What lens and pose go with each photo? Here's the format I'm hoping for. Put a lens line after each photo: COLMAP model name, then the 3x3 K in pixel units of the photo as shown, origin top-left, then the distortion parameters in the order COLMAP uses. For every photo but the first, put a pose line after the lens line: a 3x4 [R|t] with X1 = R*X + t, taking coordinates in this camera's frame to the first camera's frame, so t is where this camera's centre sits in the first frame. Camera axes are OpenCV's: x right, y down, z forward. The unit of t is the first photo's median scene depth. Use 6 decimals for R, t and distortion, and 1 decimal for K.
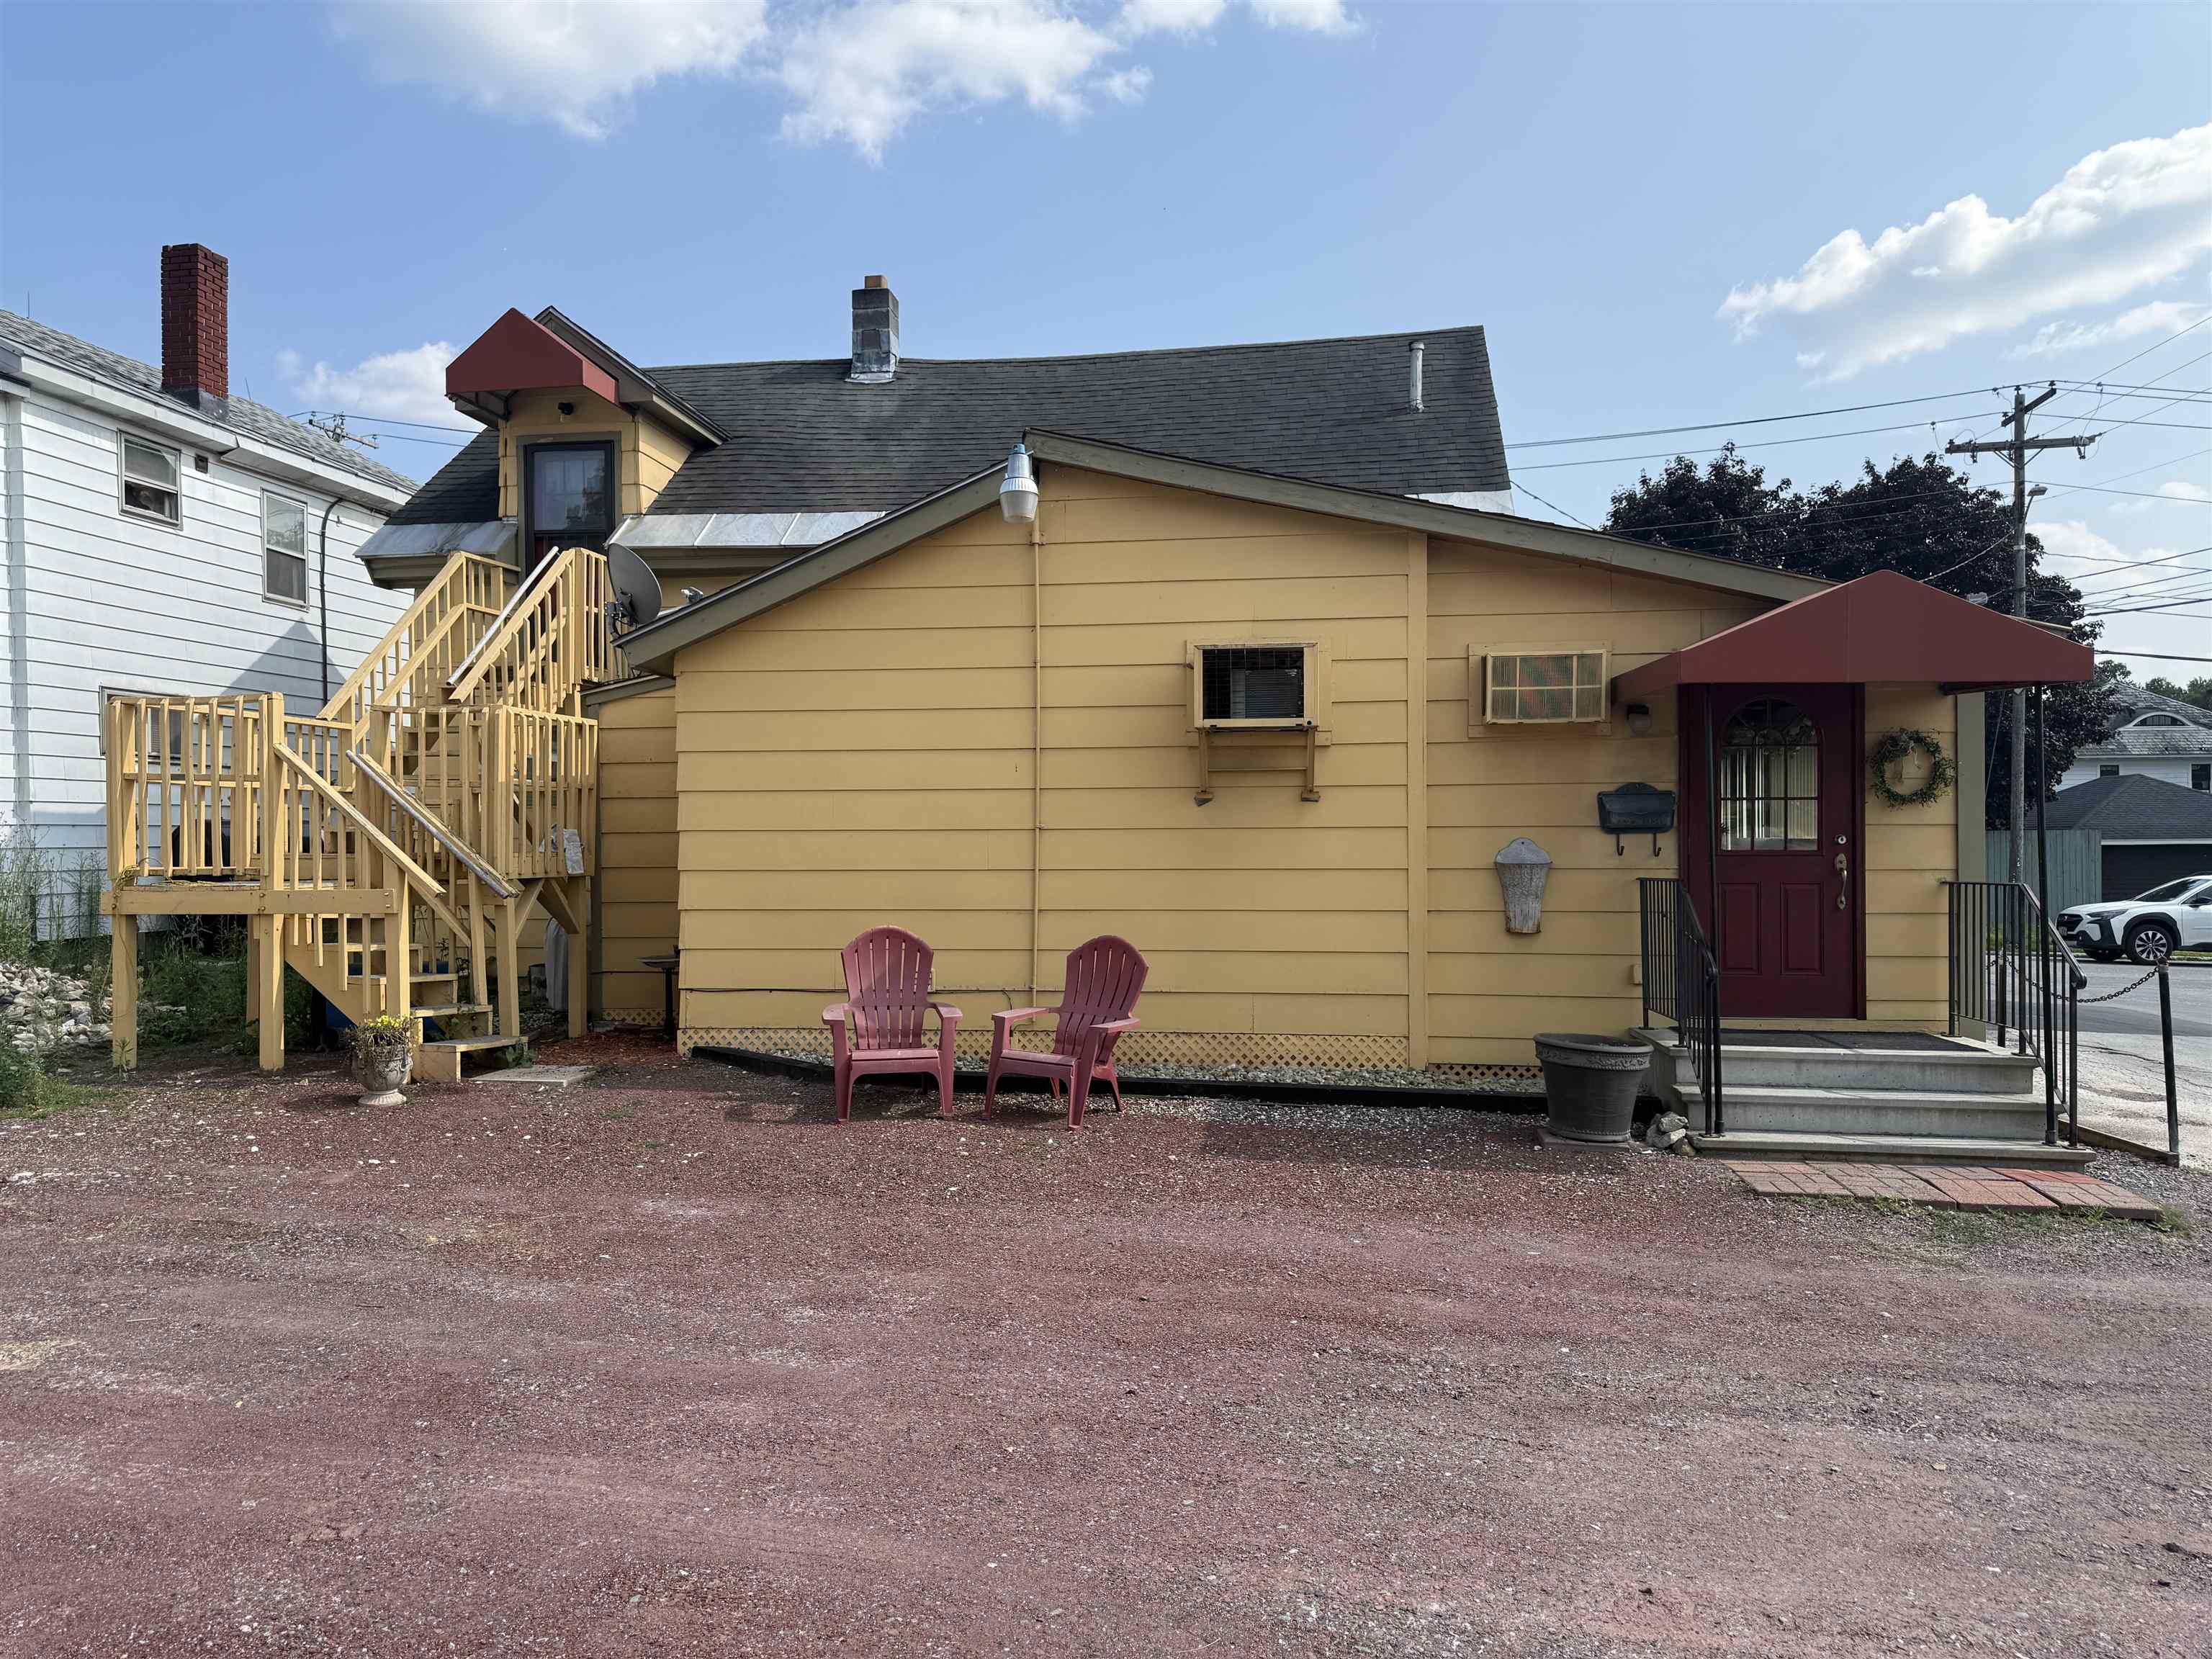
lens RADIAL K [[1566.2, 0, 1105.9], [0, 1566.2, 829.7], [0, 0, 1]] dist [0.055014, -0.049708]
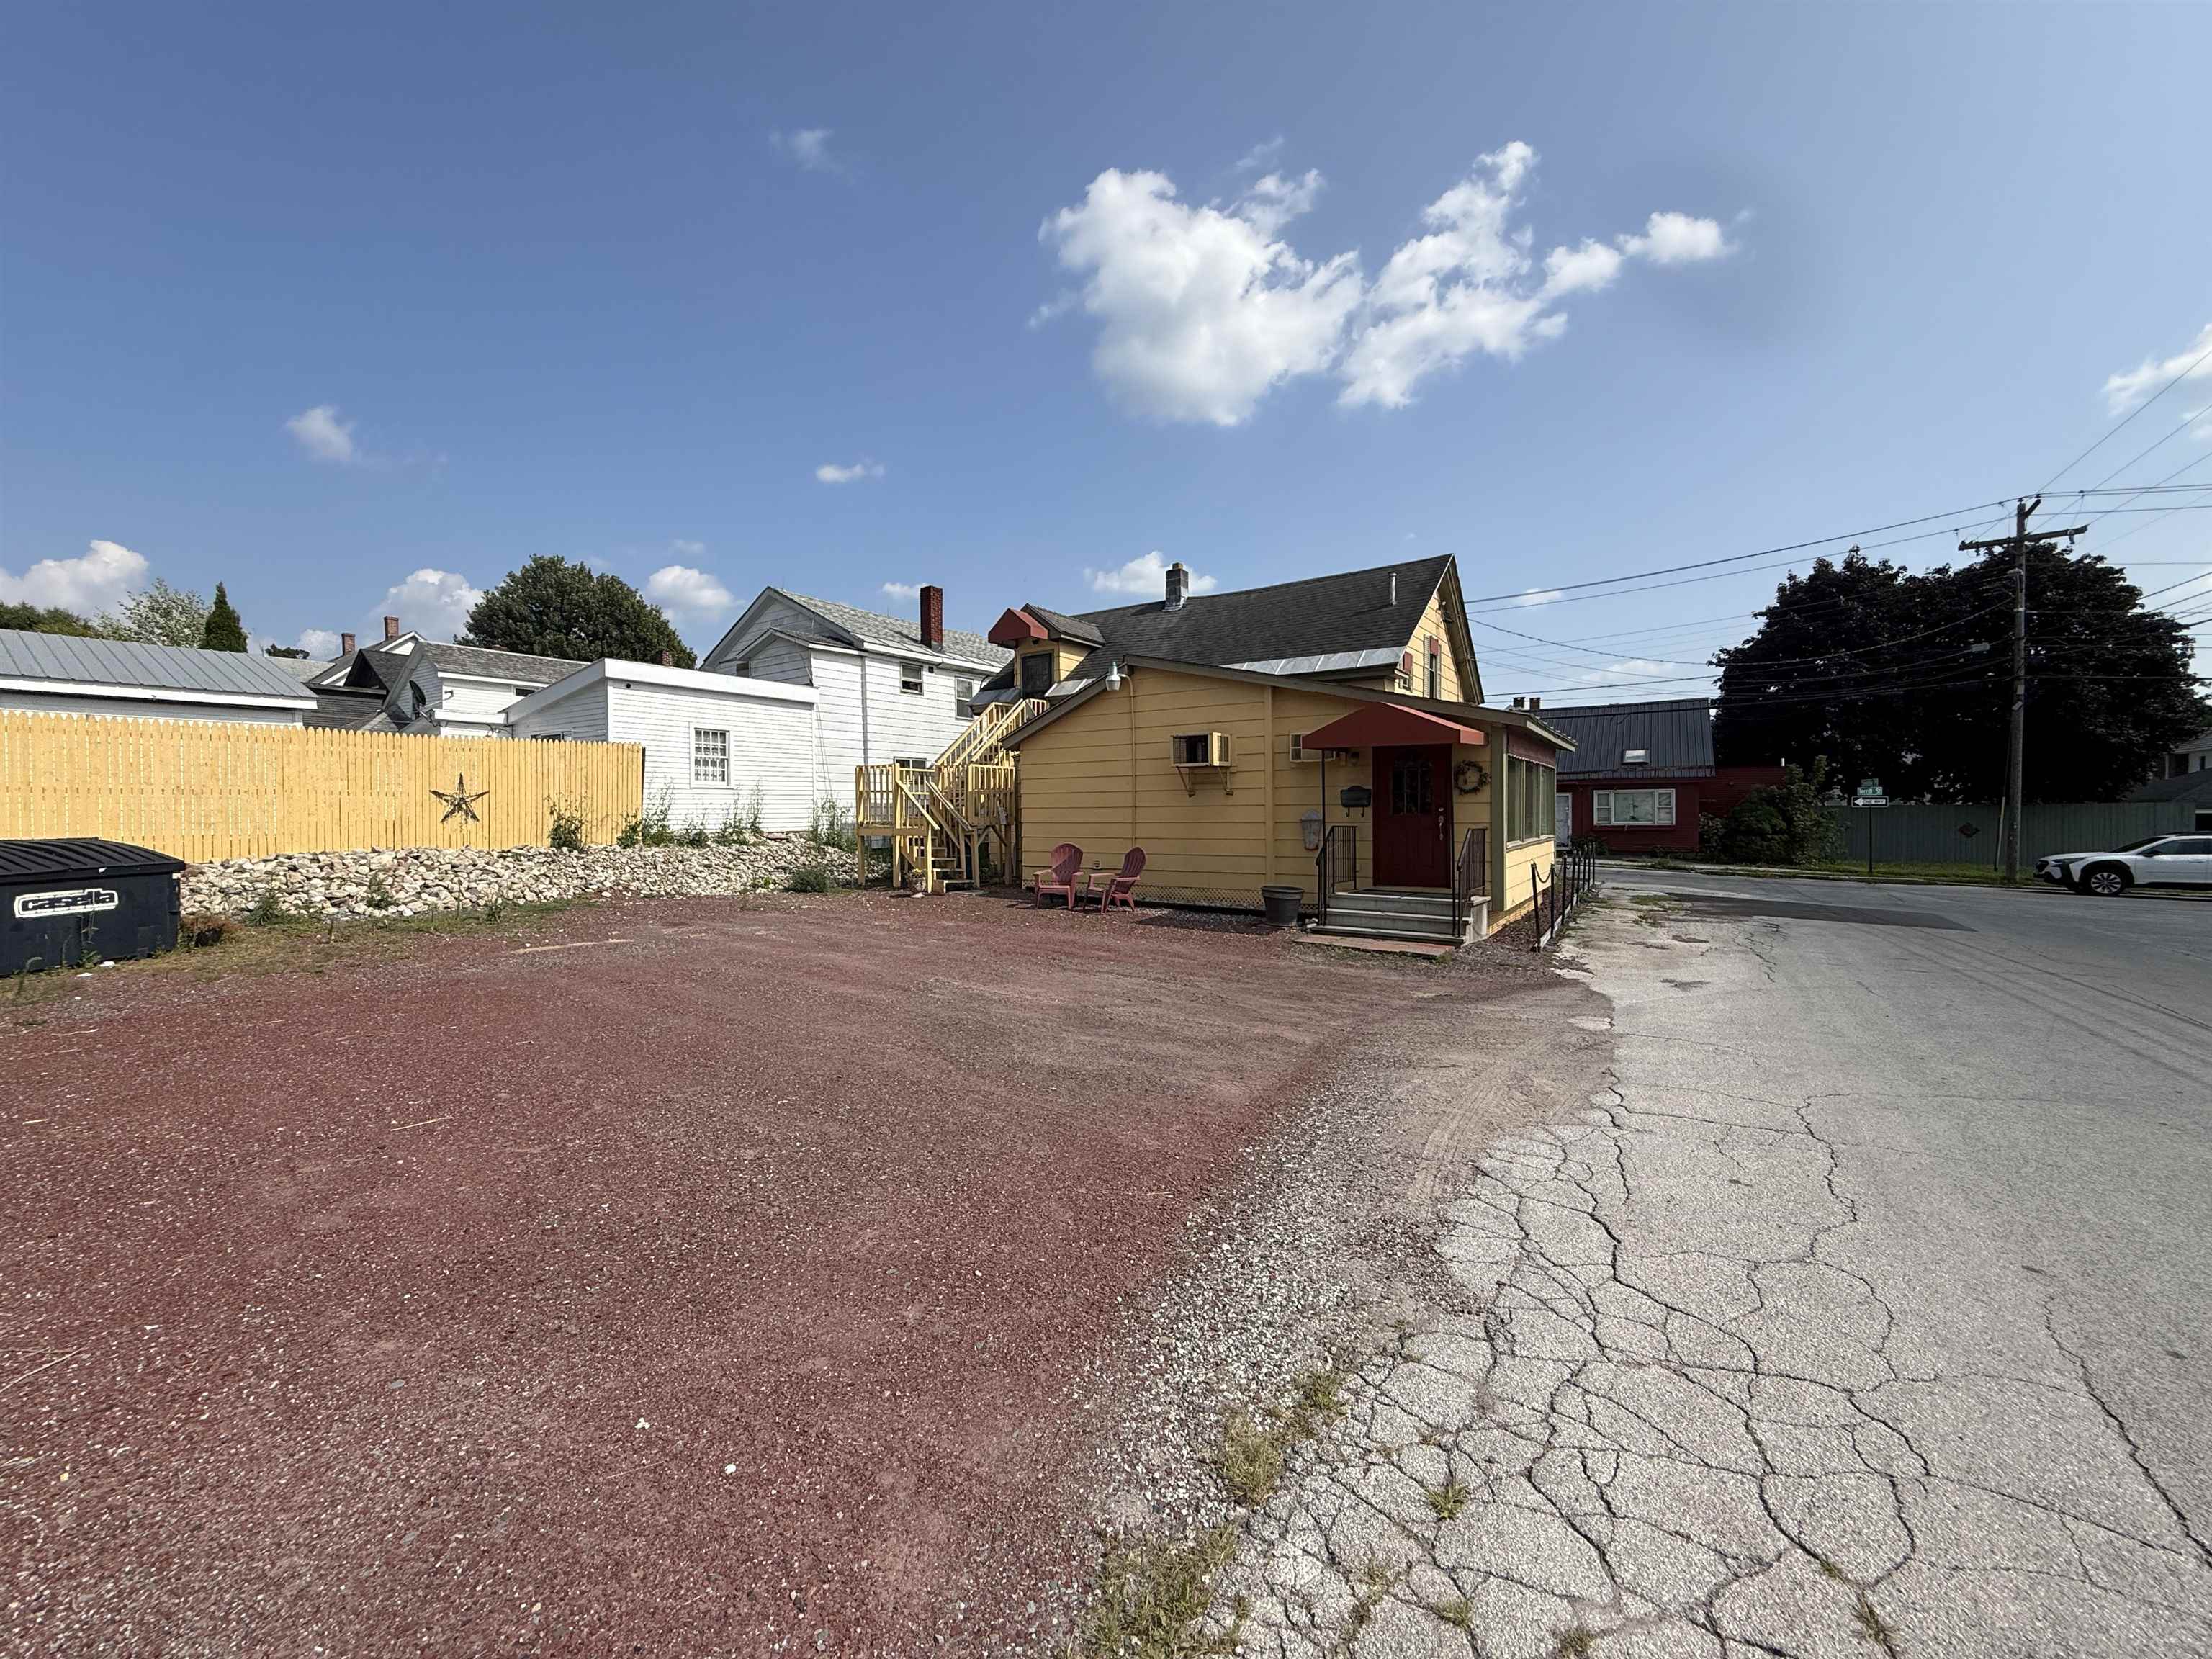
lens RADIAL K [[893.8, 0, 1107.9], [0, 893.8, 829.3], [0, 0, 1]] dist [0.007722, -0.000037]
pose [[0.901130, 0.004848, -0.433523, 0.381605], [0.005406, 0.999734, 0.022418, 0.001997], [0.433516, -0.022546, 0.900864, -0.242346]]
